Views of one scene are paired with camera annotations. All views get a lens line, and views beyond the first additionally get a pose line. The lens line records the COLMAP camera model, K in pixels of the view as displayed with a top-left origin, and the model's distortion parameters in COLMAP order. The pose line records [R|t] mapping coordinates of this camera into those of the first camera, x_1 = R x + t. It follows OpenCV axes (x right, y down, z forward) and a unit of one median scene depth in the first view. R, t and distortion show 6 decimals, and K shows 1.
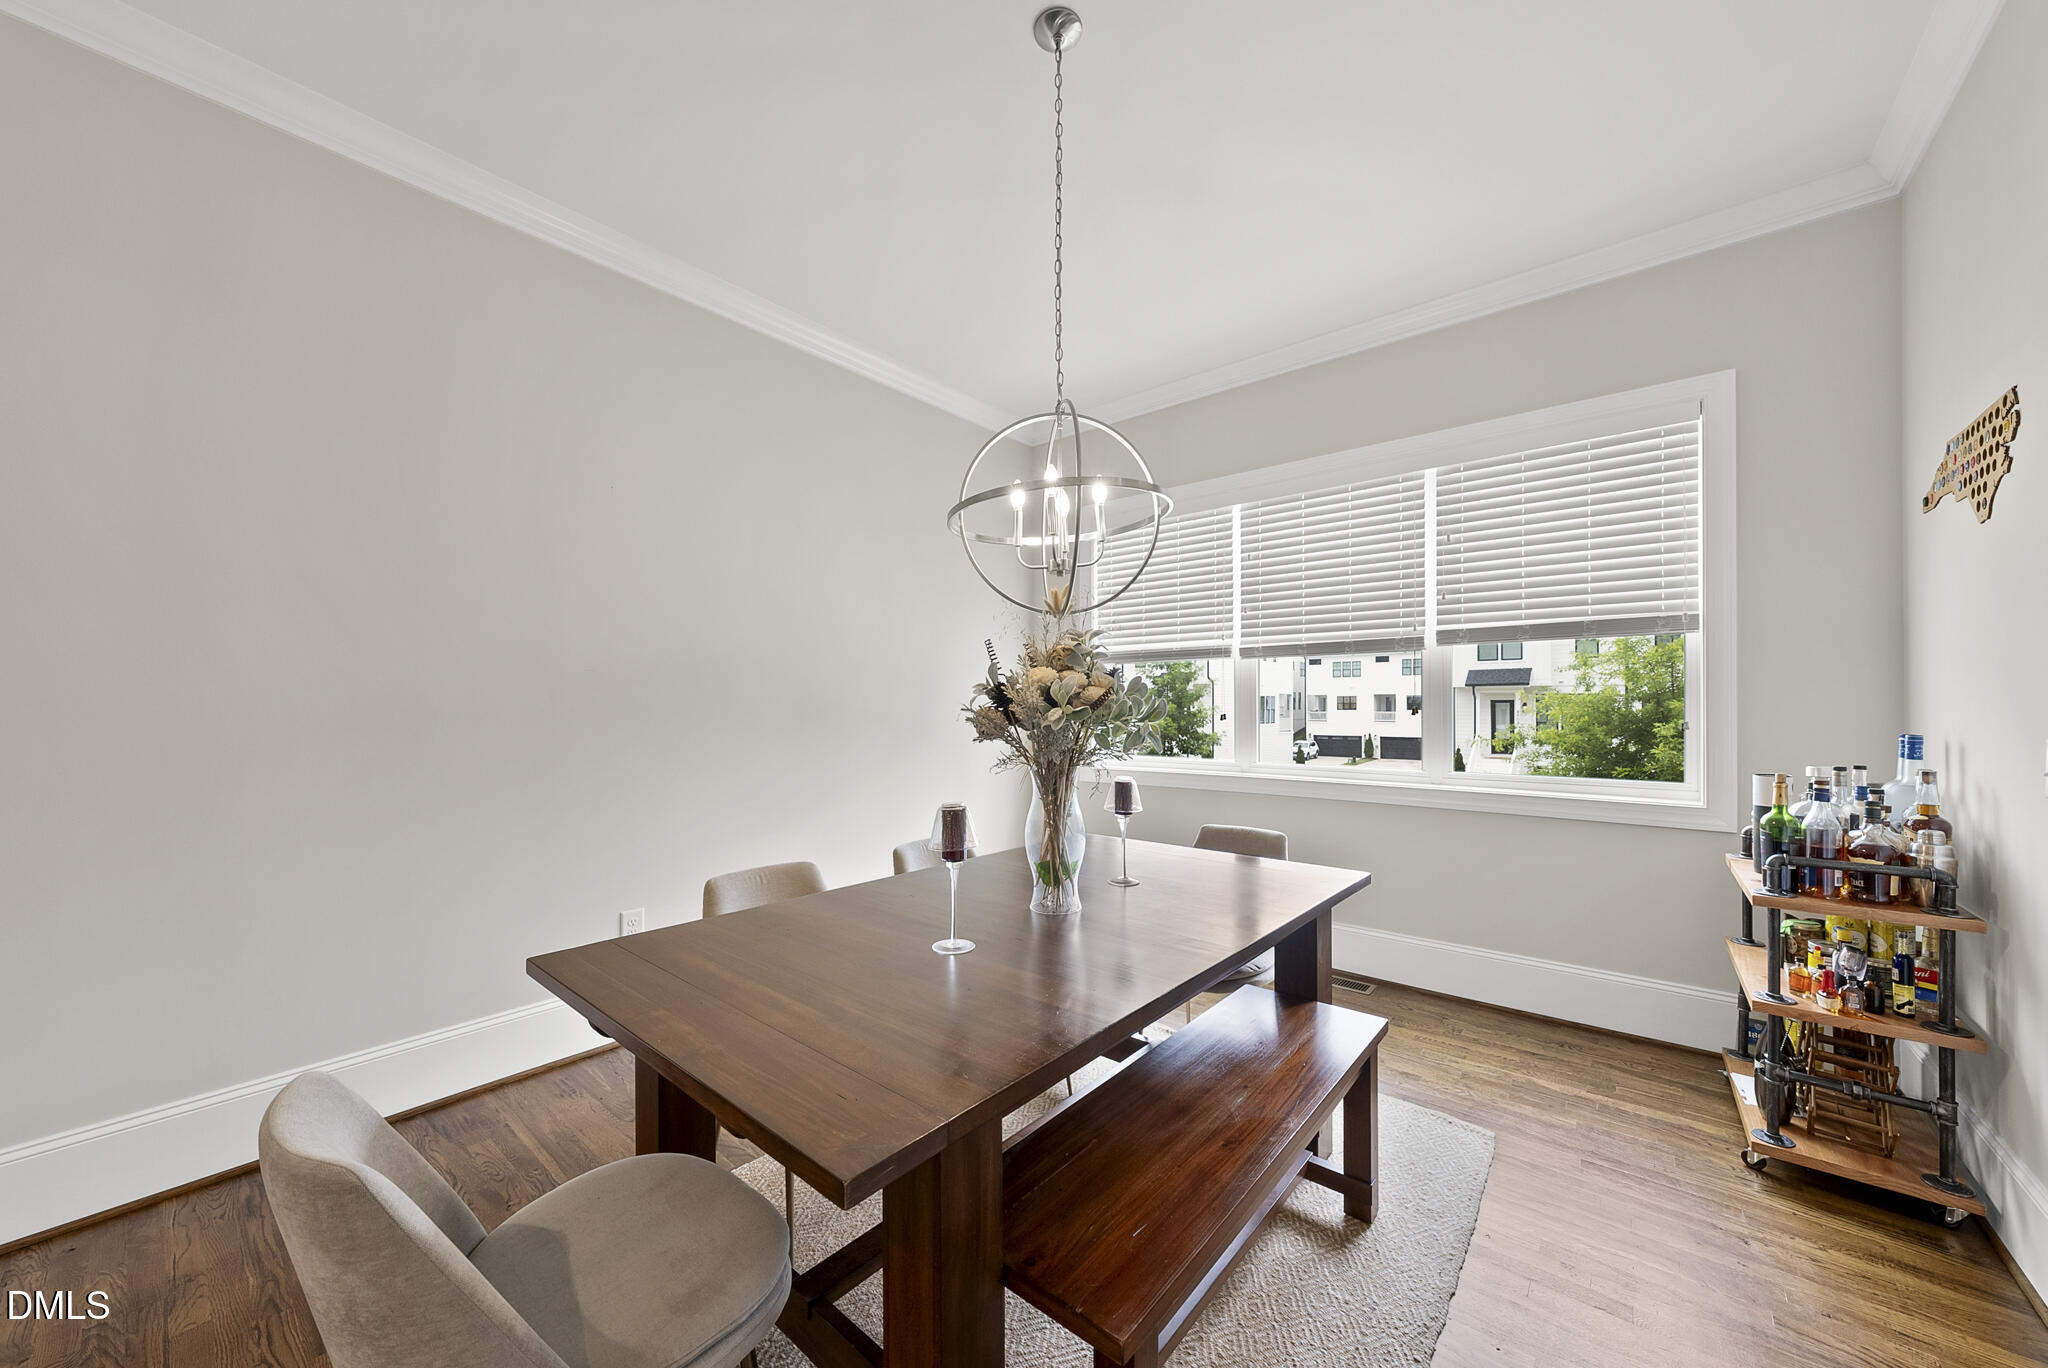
lens RADIAL K [[738.3, 0, 1020.3], [0, 738.3, 698.6], [0, 0, 1]] dist [-0.000644, -0.000140]
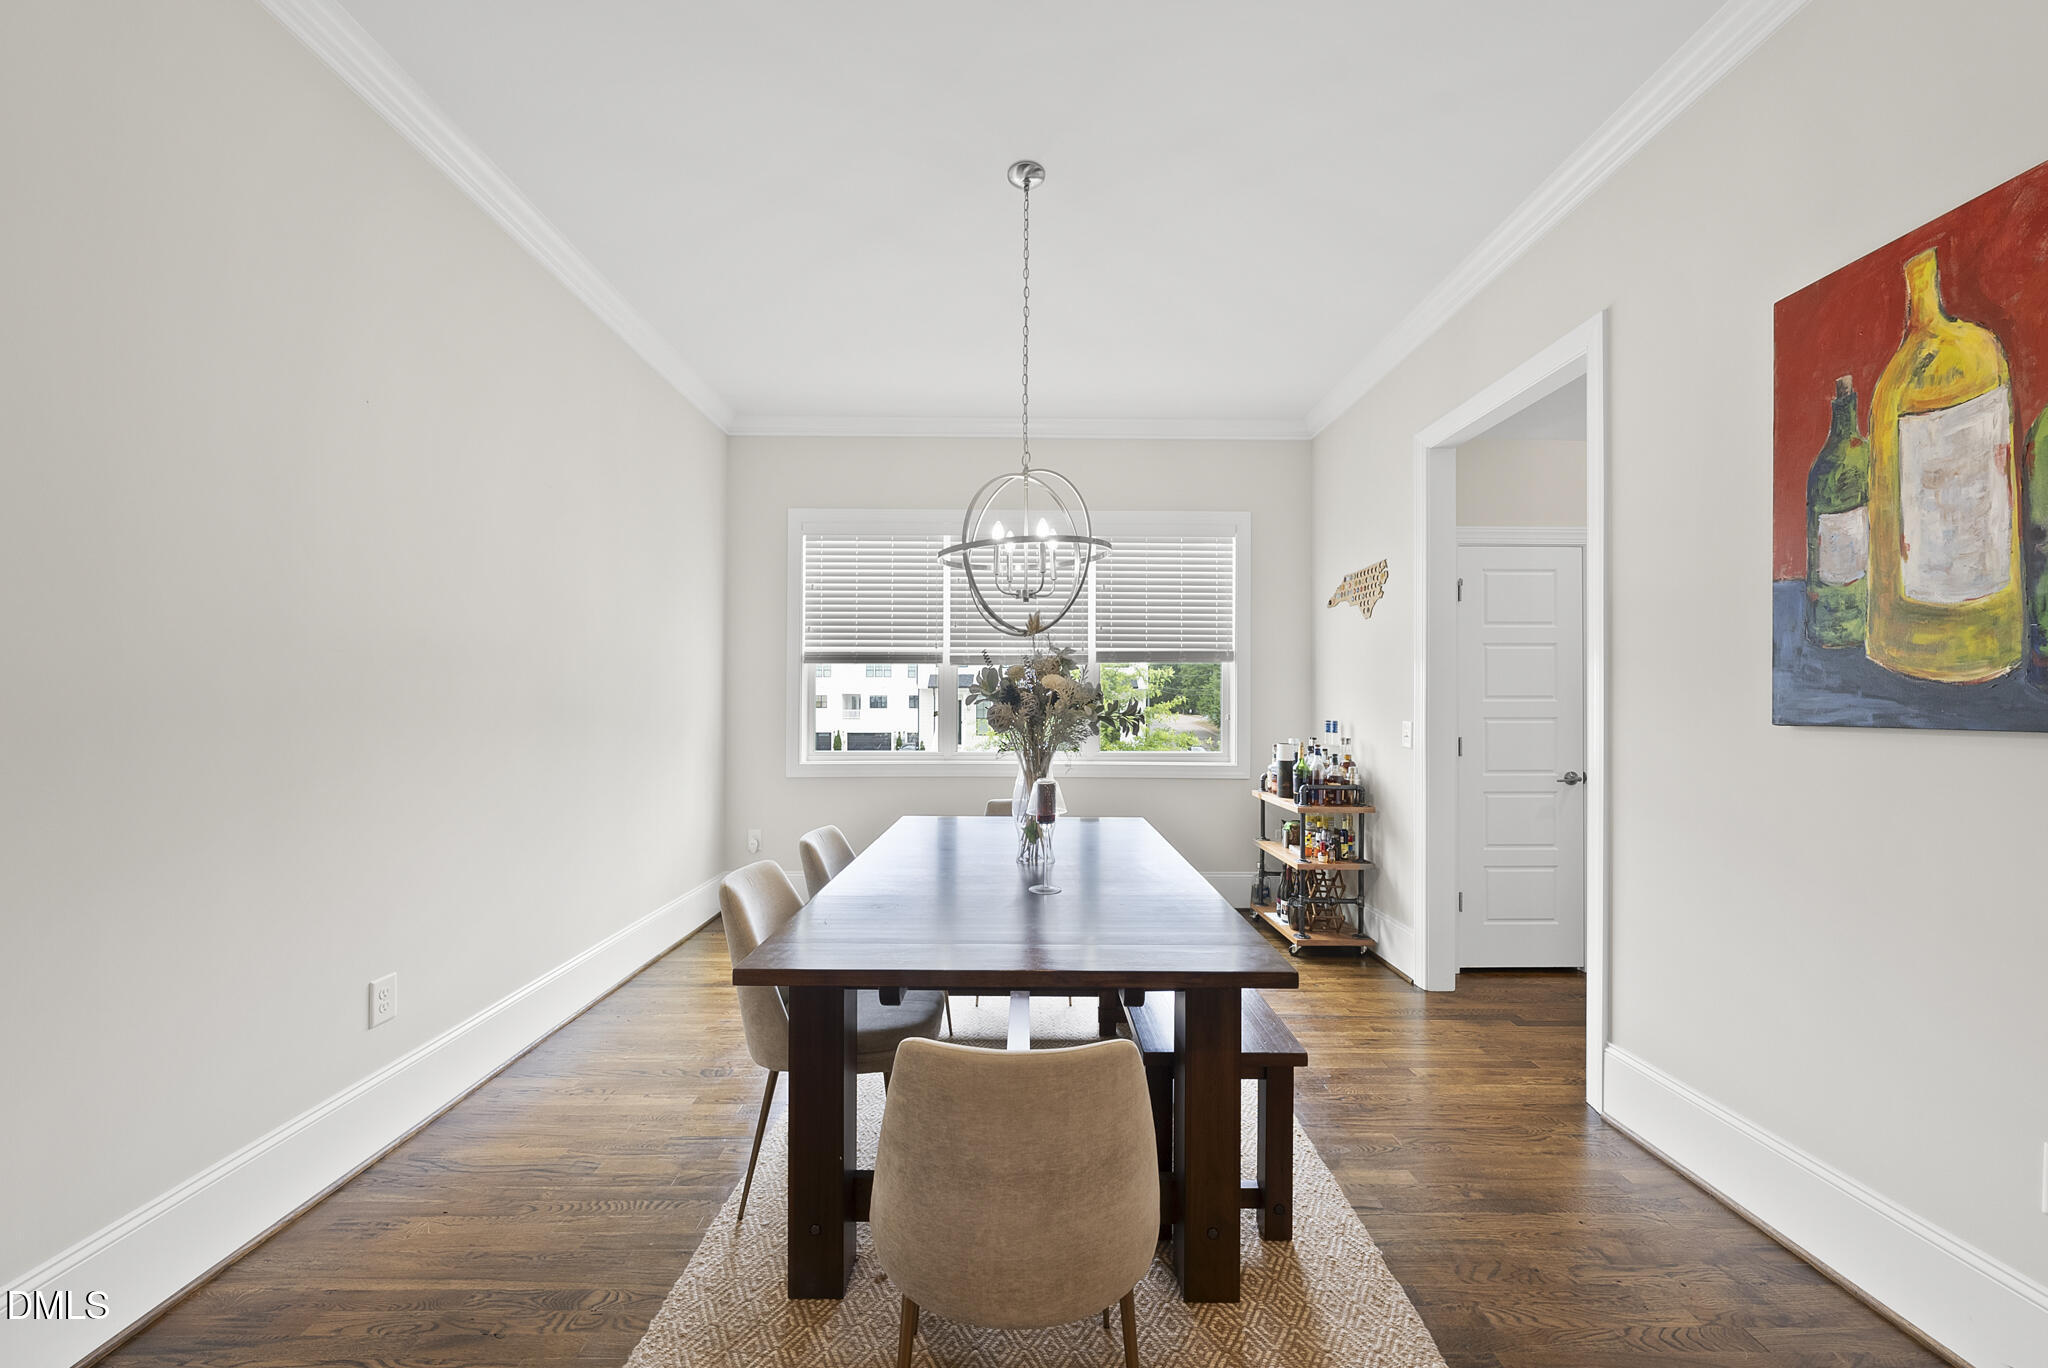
lens RADIAL K [[738.3, 0, 1019.1], [0, 738.3, 691.7], [0, 0, 1]] dist [-0.000644, -0.000140]
pose [[0.760322, 0.015747, 0.649356, -0.766342], [-0.011436, 0.999876, -0.010857, 0.002972], [-0.649446, 0.000829, 0.760407, 0.038795]]
